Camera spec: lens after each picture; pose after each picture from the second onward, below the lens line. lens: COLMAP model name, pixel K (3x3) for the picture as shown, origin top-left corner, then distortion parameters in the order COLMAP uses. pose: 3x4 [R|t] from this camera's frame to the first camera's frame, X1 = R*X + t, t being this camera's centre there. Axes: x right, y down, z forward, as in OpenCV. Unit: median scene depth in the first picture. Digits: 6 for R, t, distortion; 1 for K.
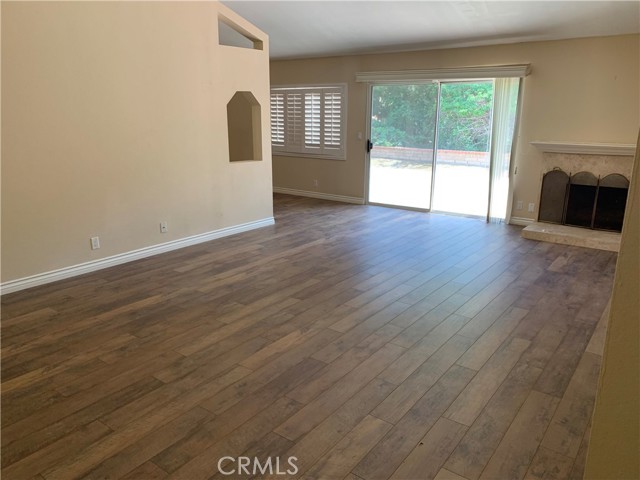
lens RADIAL K [[495.6, 0, 320.0], [0, 495.6, 240.0], [0, 0, 1]] dist [0.081921, -0.152919]
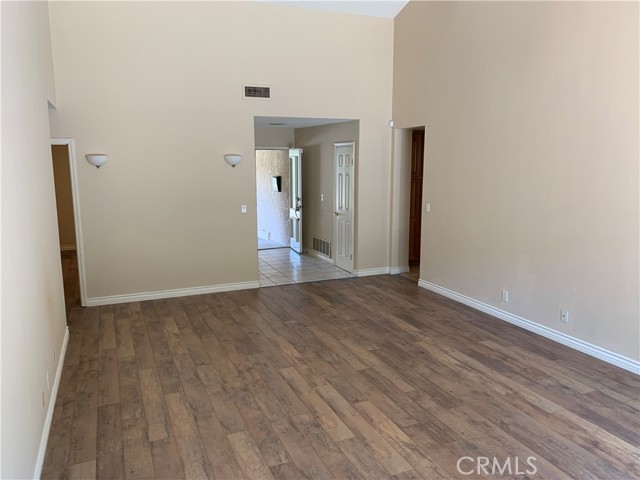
lens RADIAL K [[495.6, 0, 320.0], [0, 495.6, 240.0], [0, 0, 1]] dist [0.081921, -0.152919]
pose [[-0.508694, 0.141030, -0.849318, 0.825657], [-0.214743, 0.934529, 0.283798, -0.399374], [0.833736, 0.326752, -0.445104, 1.281806]]
